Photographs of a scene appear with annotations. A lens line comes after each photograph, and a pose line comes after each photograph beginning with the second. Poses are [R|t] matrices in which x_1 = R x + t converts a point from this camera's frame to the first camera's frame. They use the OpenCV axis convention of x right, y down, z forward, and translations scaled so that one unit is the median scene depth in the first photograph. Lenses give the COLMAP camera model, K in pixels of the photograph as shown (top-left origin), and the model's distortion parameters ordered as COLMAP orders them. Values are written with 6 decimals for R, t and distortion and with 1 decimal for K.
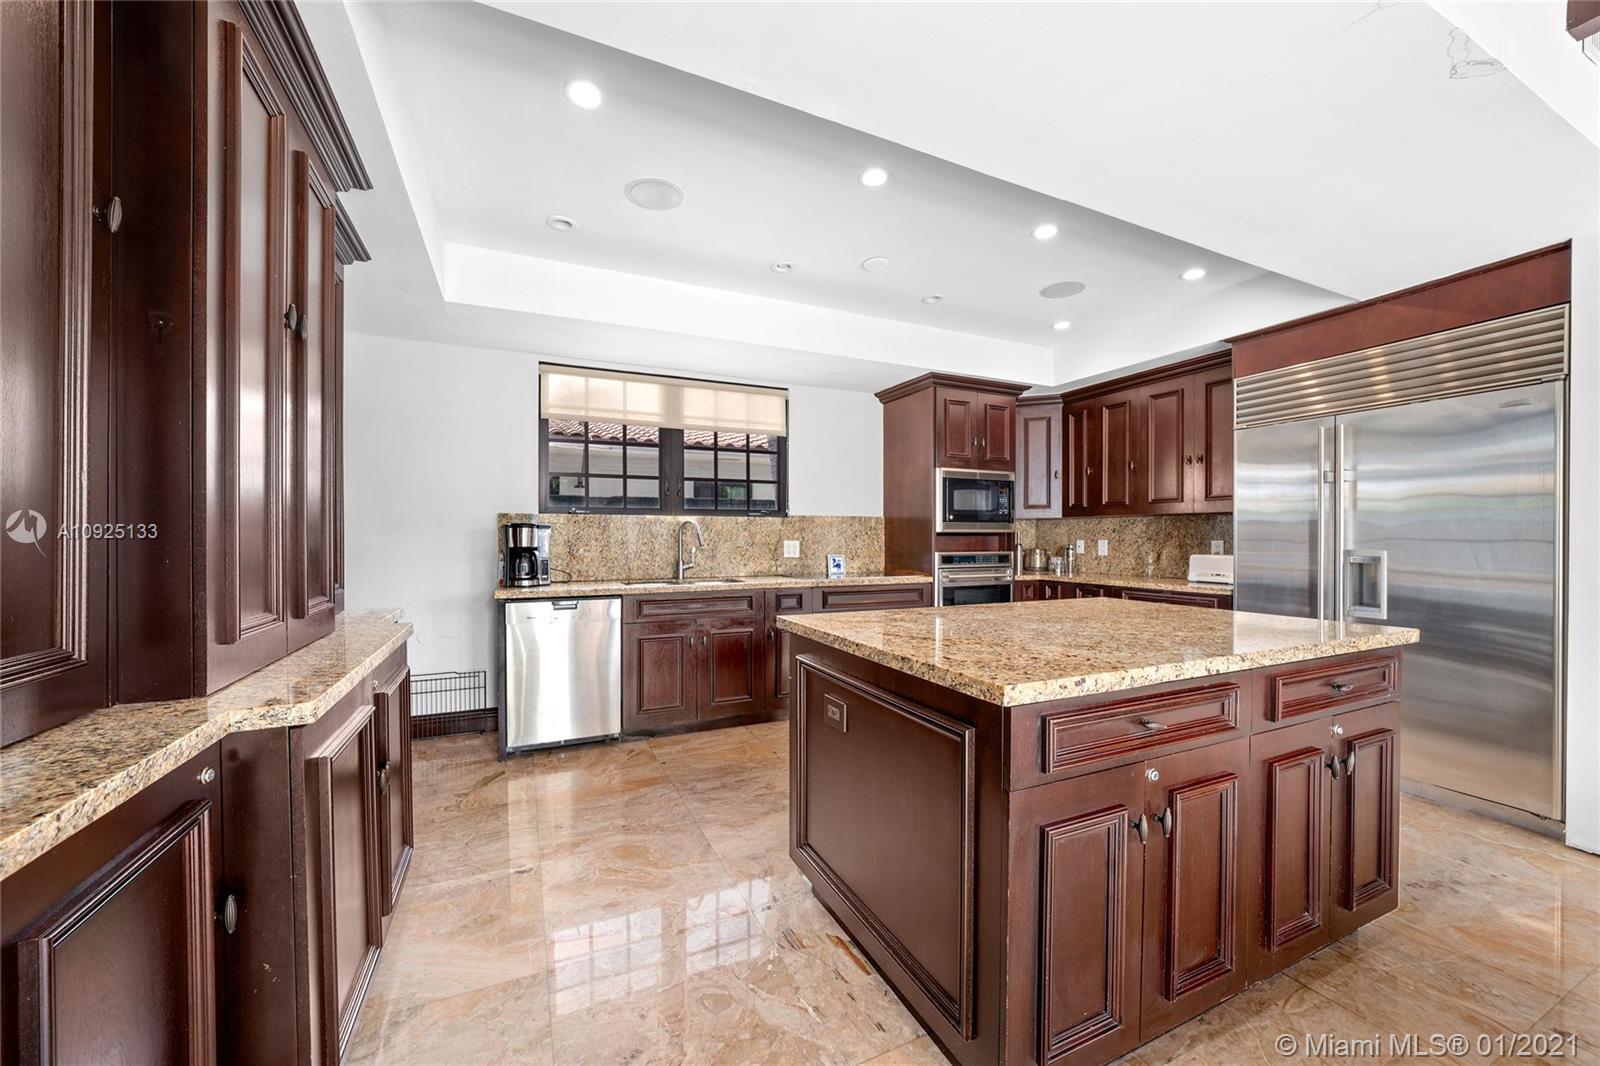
lens RADIAL K [[574.4, 0, 791.3], [0, 574.4, 541.8], [0, 0, 1]] dist [-0.001058, -0.000079]
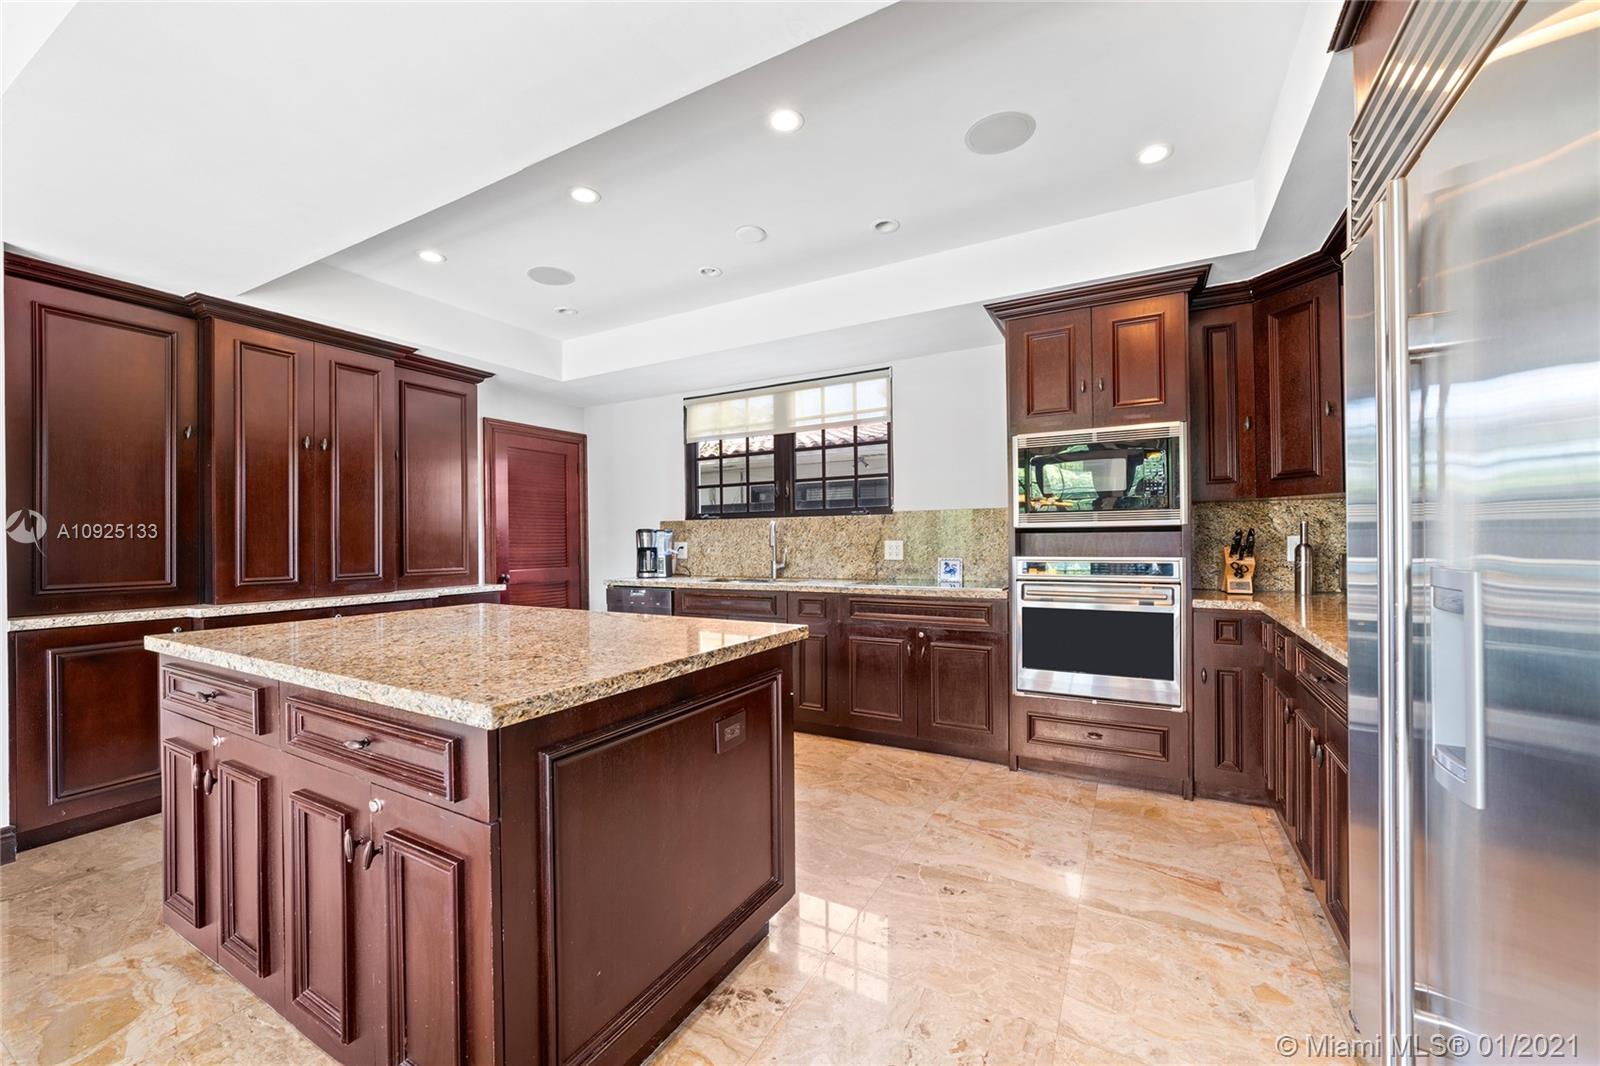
lens RADIAL K [[628.9, 0, 797.5], [0, 628.9, 535.8], [0, 0, 1]] dist [0.015708, 0.000049]
pose [[0.591314, -0.008376, -0.806398, 0.712917], [0.010125, 0.999944, -0.002962, -0.008359], [0.806377, -0.006413, 0.591366, 0.333661]]
